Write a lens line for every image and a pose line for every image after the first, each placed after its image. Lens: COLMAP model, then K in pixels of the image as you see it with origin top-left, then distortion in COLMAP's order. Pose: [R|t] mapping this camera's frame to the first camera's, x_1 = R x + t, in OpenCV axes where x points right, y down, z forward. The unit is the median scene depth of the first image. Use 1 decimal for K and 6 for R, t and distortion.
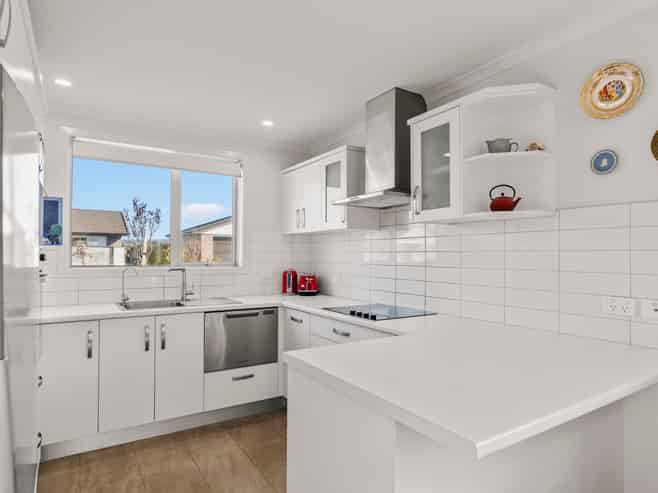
lens RADIAL K [[402.7, 0, 330.2], [0, 402.7, 247.9], [0, 0, 1]] dist [0.003095, -0.000035]
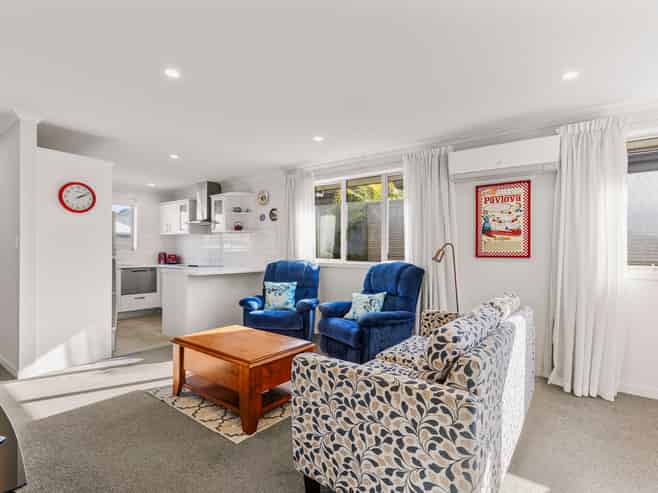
lens RADIAL K [[345.1, 0, 333.0], [0, 345.1, 248.4], [0, 0, 1]] dist [0.021951, -0.000180]
pose [[0.936065, 0.001942, 0.351822, 0.115437], [-0.006387, 0.999914, 0.011473, 0.011088], [-0.351770, -0.012986, 0.935996, -1.218907]]
